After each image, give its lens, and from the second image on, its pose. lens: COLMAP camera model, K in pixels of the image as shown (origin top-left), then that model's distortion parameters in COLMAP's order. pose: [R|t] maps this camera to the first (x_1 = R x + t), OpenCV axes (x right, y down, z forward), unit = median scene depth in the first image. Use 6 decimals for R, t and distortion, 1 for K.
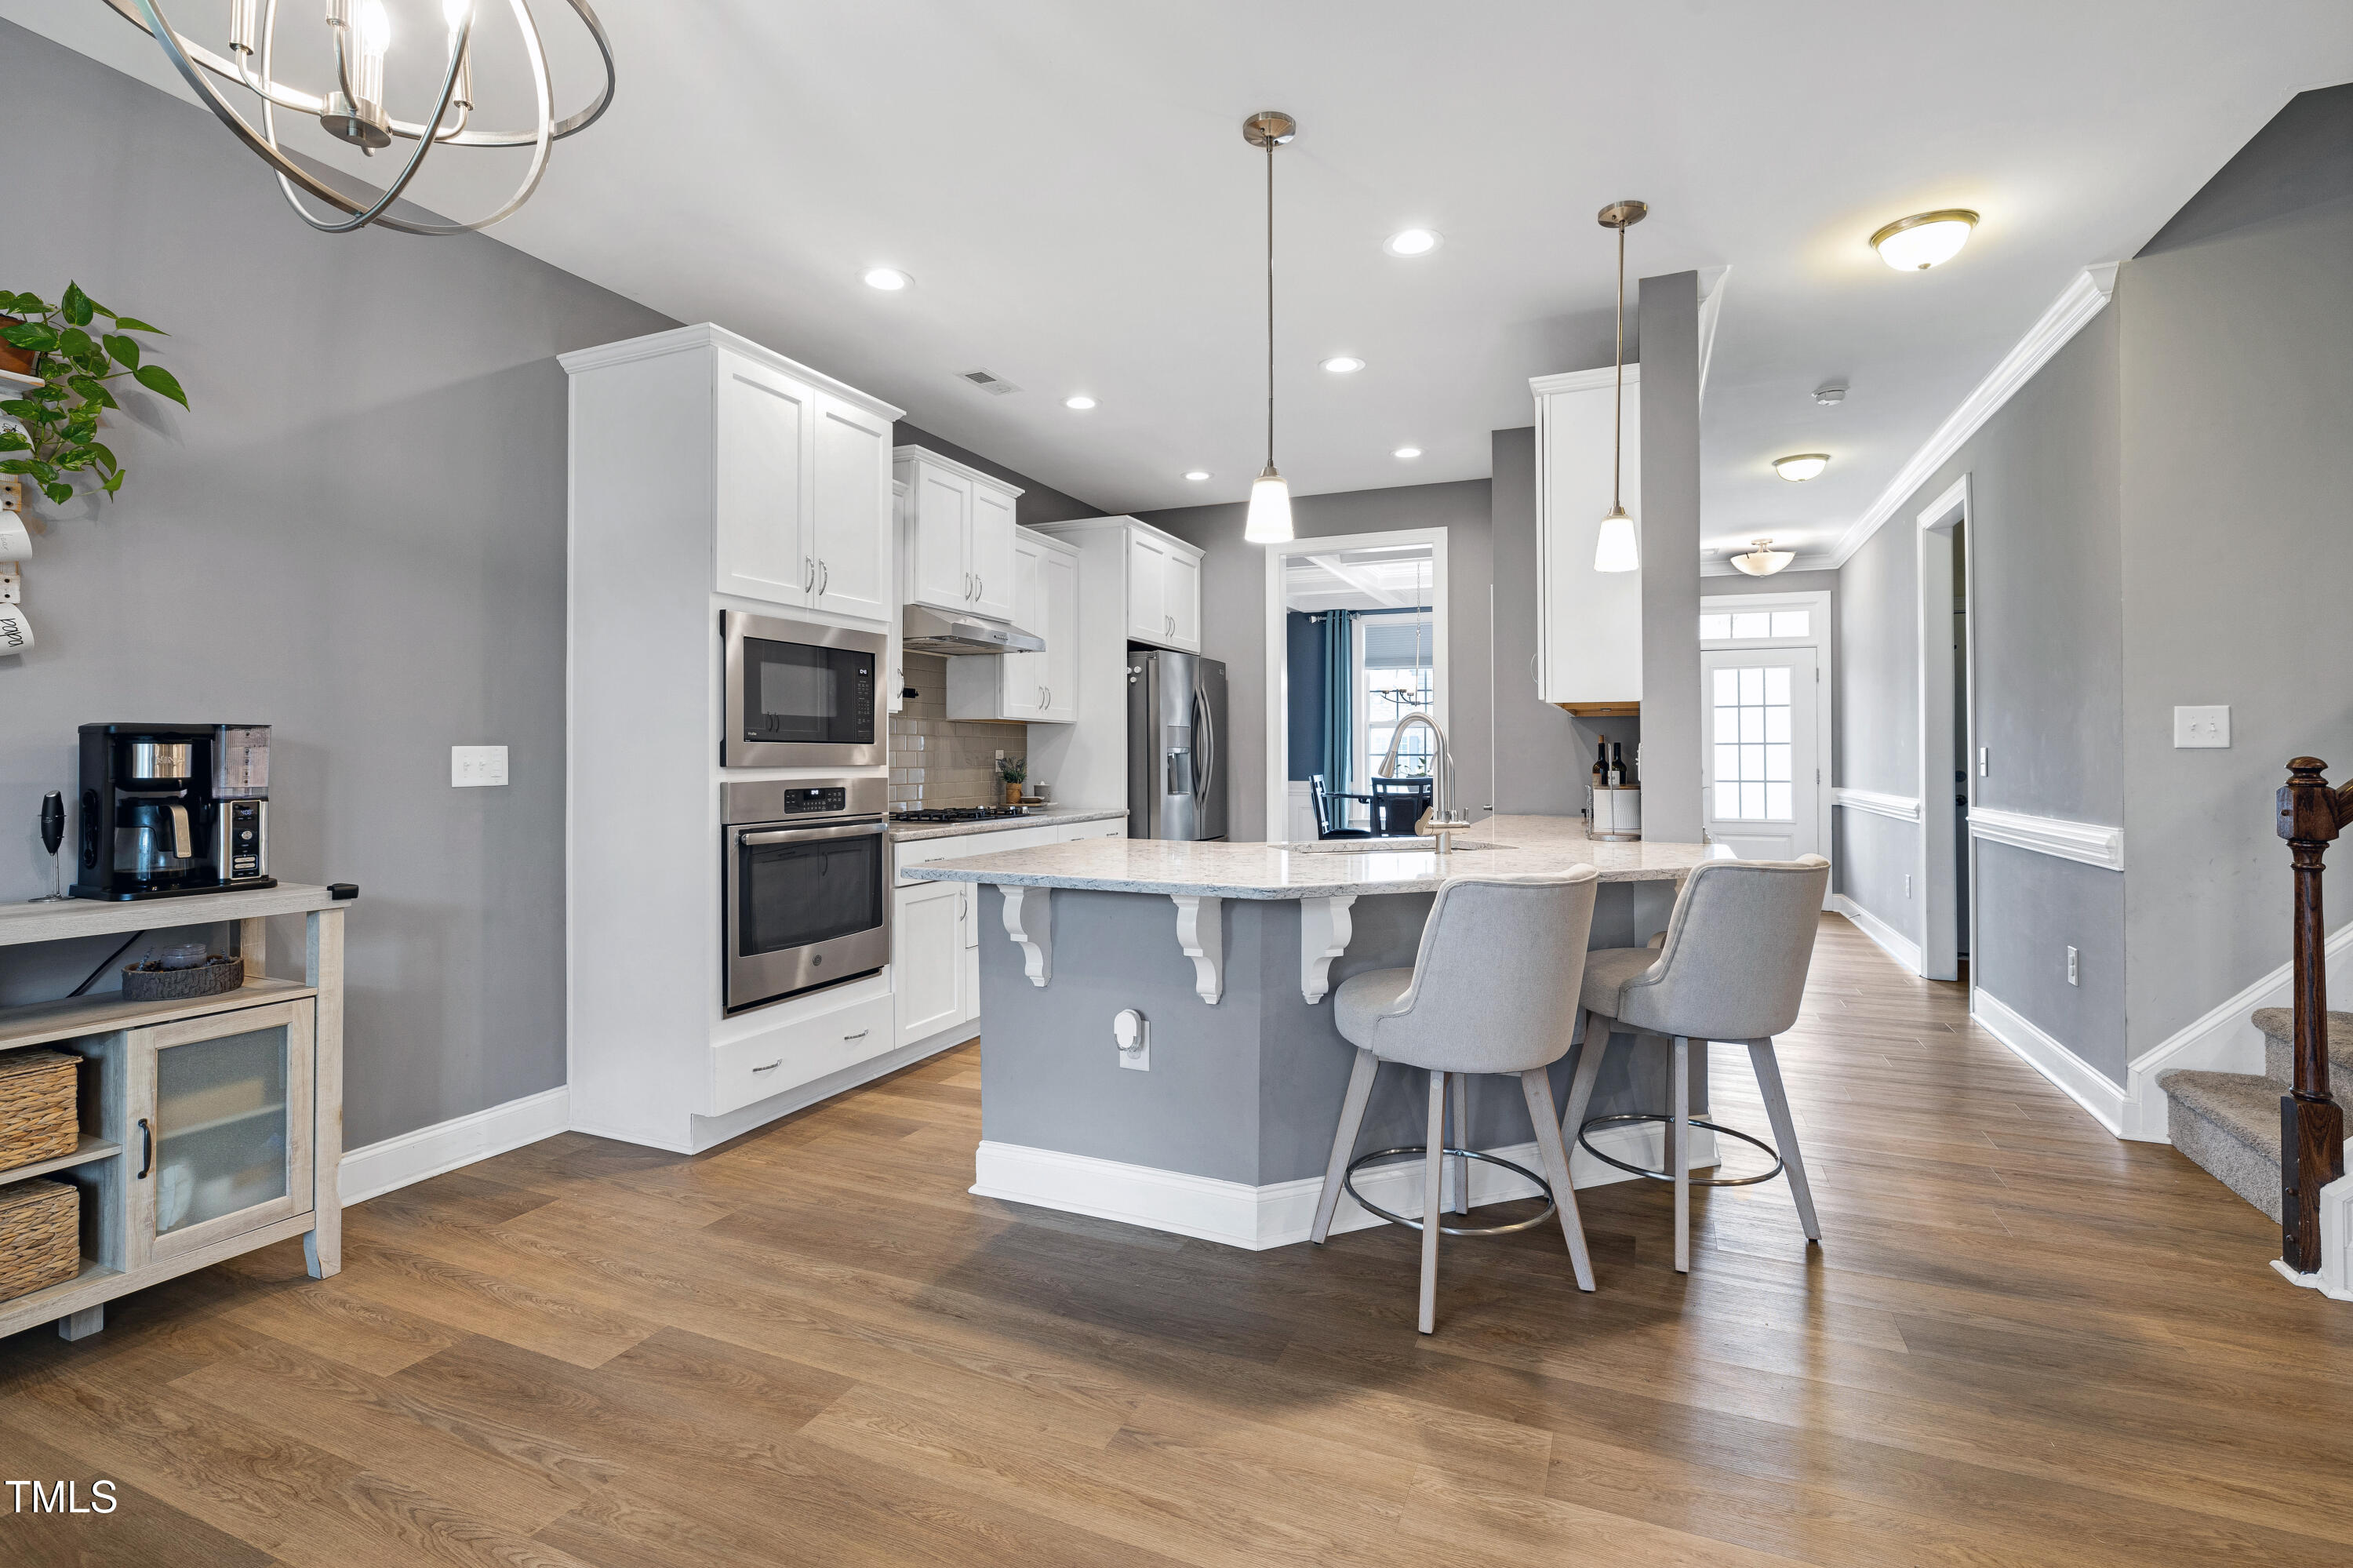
lens RADIAL K [[1085.0, 0, 1172.3], [0, 1085.0, 750.7], [0, 0, 1]] dist [-0.001733, -0.000229]
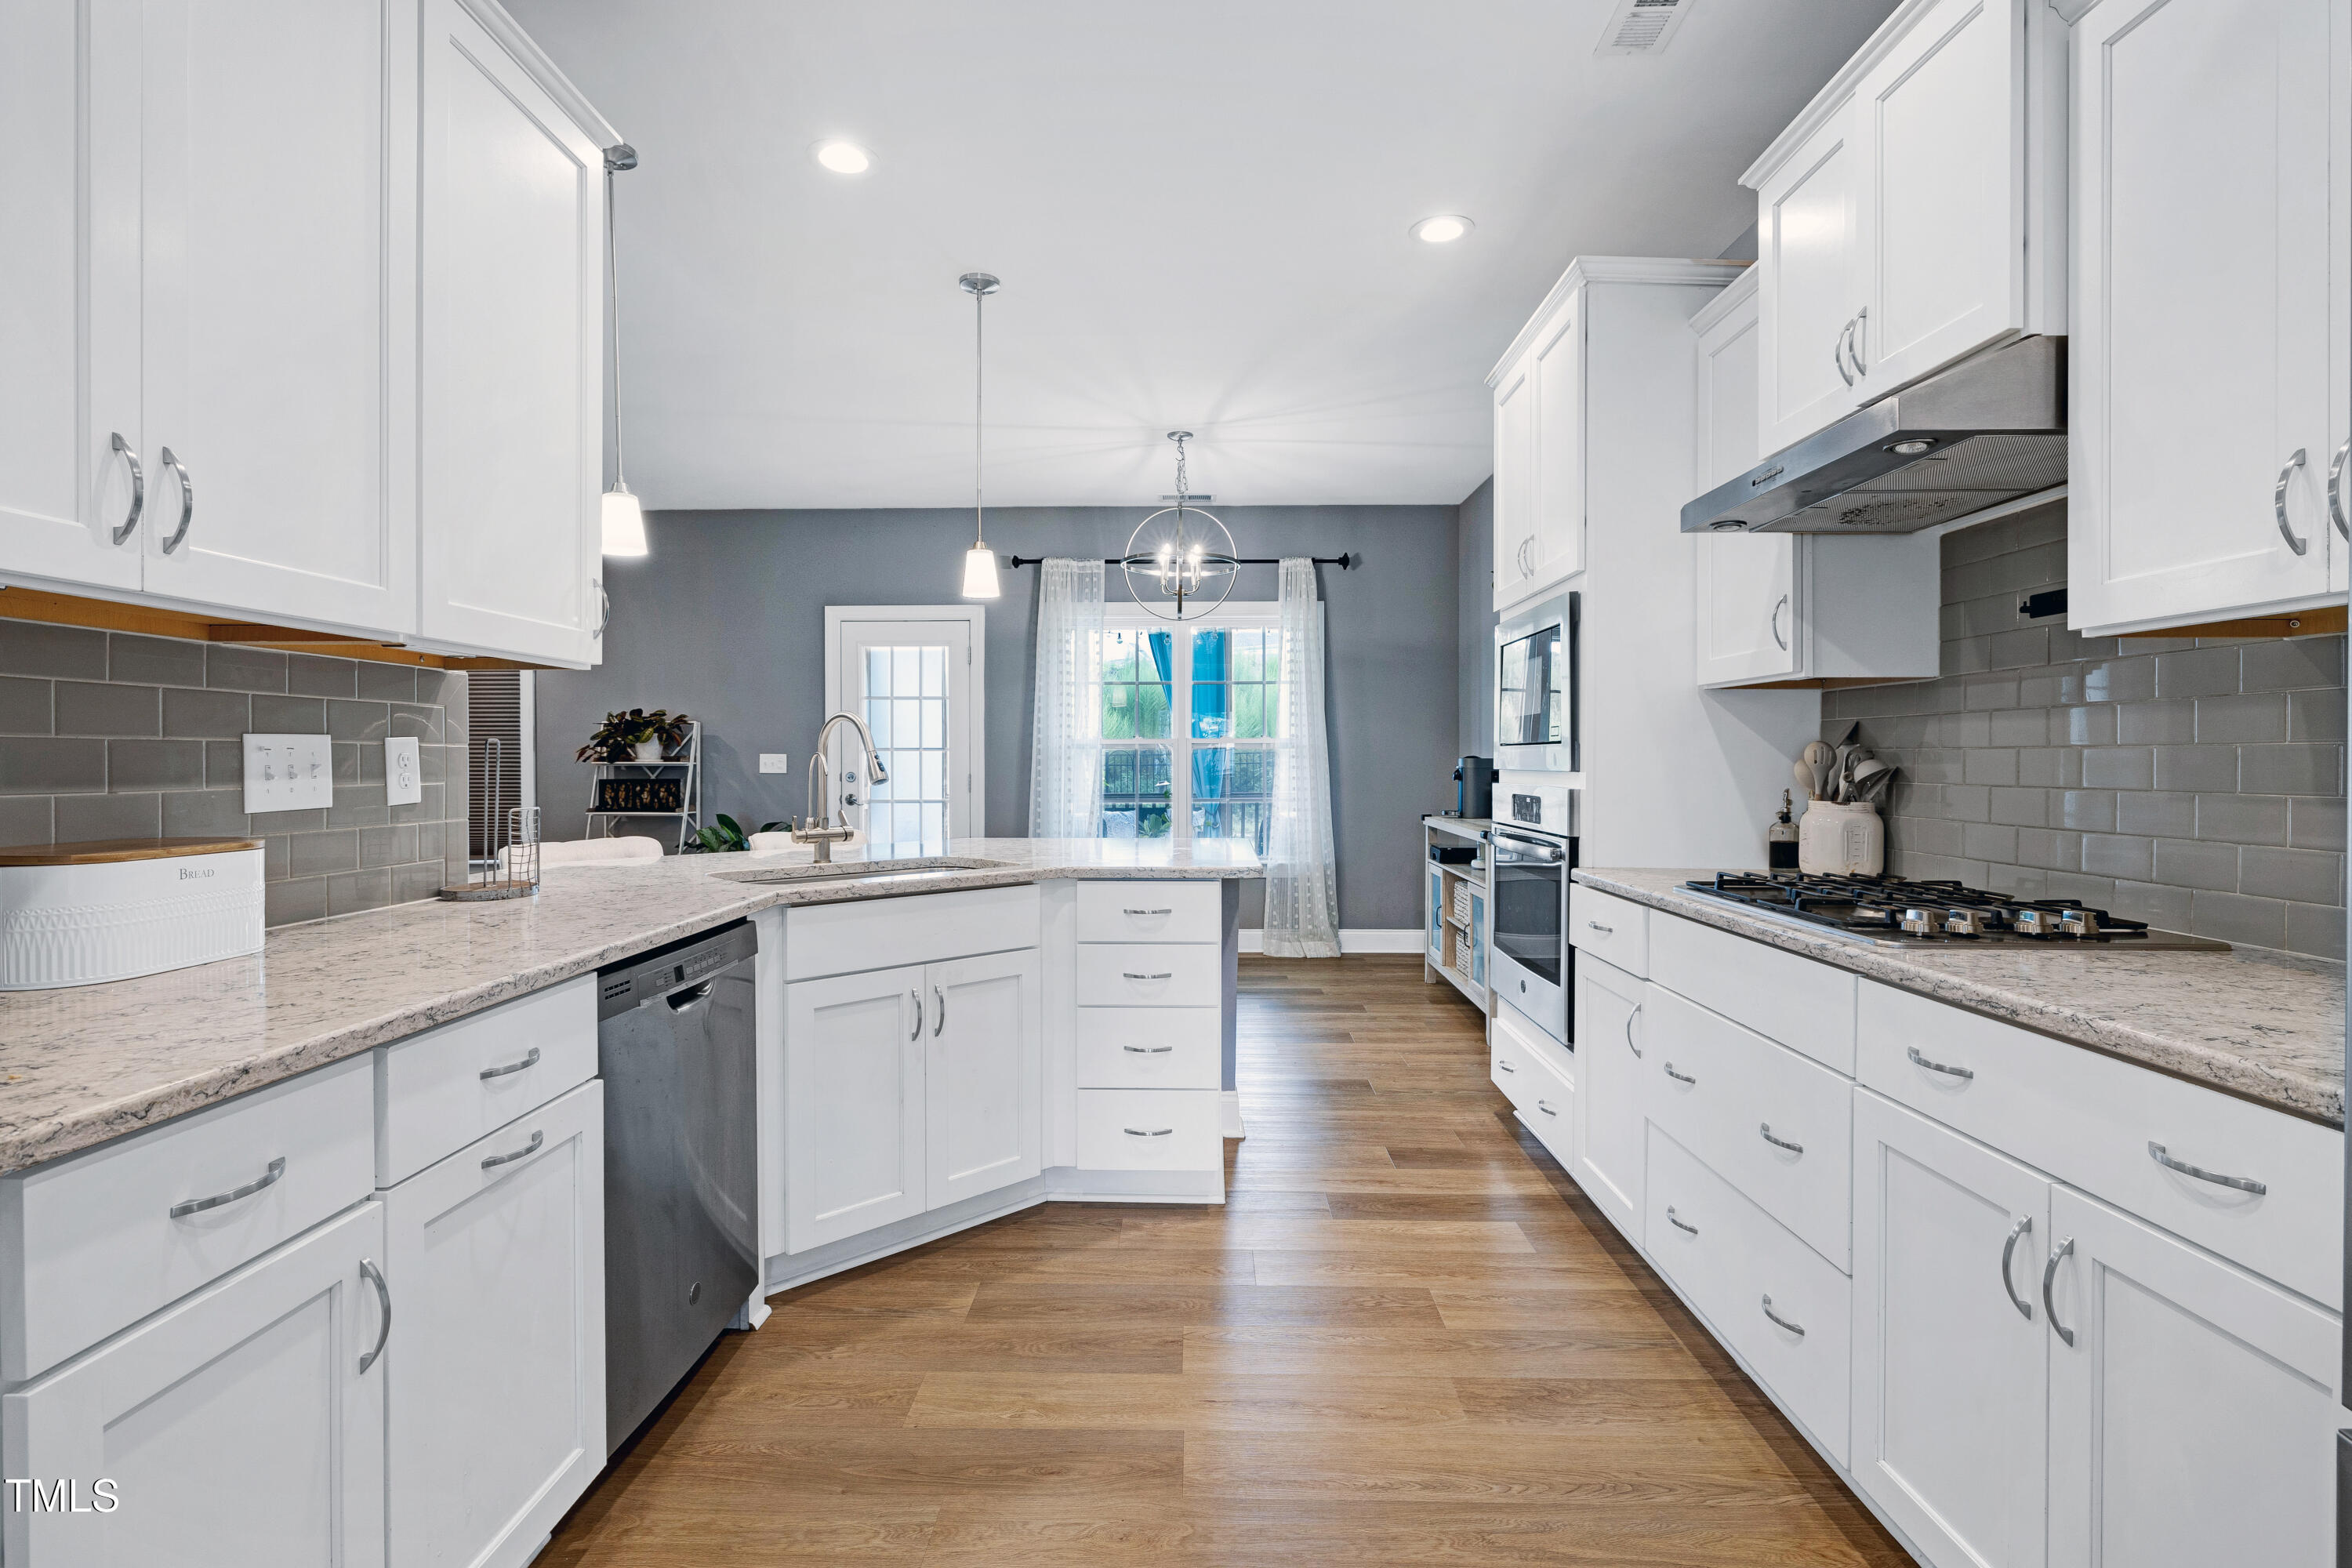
lens RADIAL K [[1108.3, 0, 1176.6], [0, 1108.3, 768.1], [0, 0, 1]] dist [-0.000292, -0.000095]
pose [[-0.924983, 0.004636, -0.379980, 0.145598], [0.005519, 0.999984, -0.001234, 0.005812], [0.379968, -0.003239, -0.924994, 0.880775]]
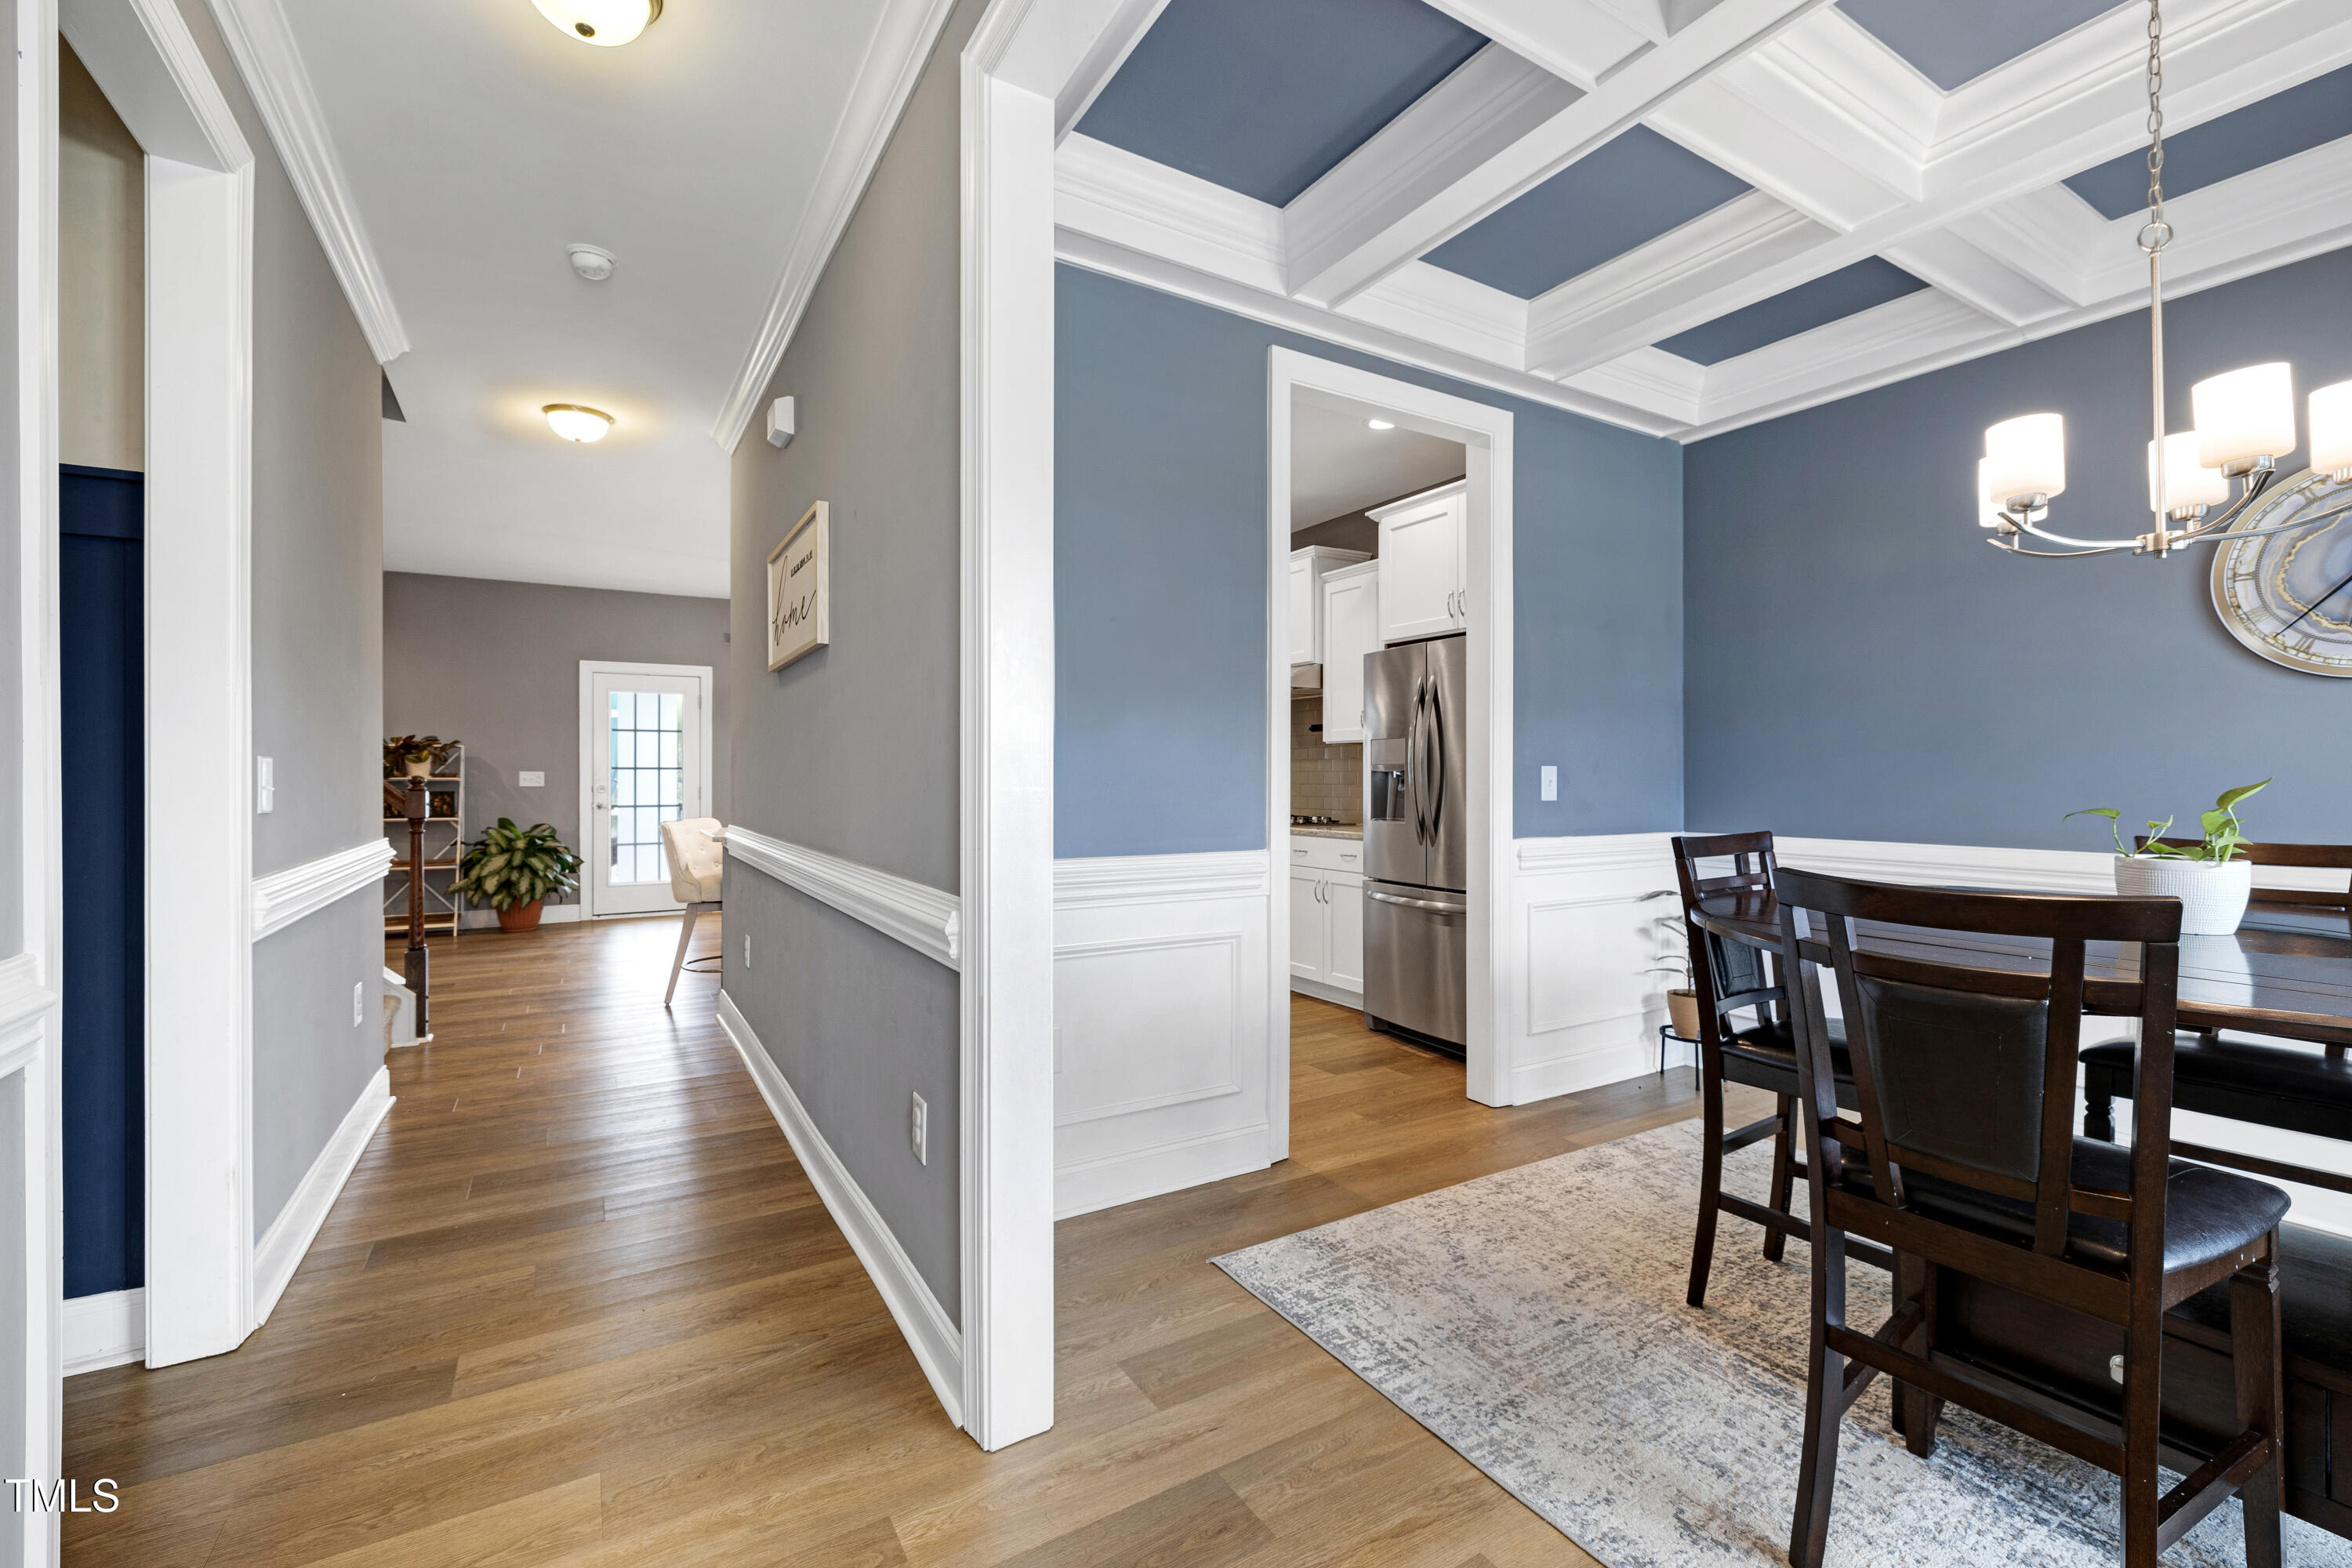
lens RADIAL K [[996.5, 0, 1179.2], [0, 996.5, 777.6], [0, 0, 1]] dist [-0.000084, -0.000524]
pose [[-0.578067, 0.003706, -0.815981, 0.533535], [0.009753, 0.999950, -0.002368, 0.006988], [0.815931, -0.009327, -0.578074, 1.070351]]
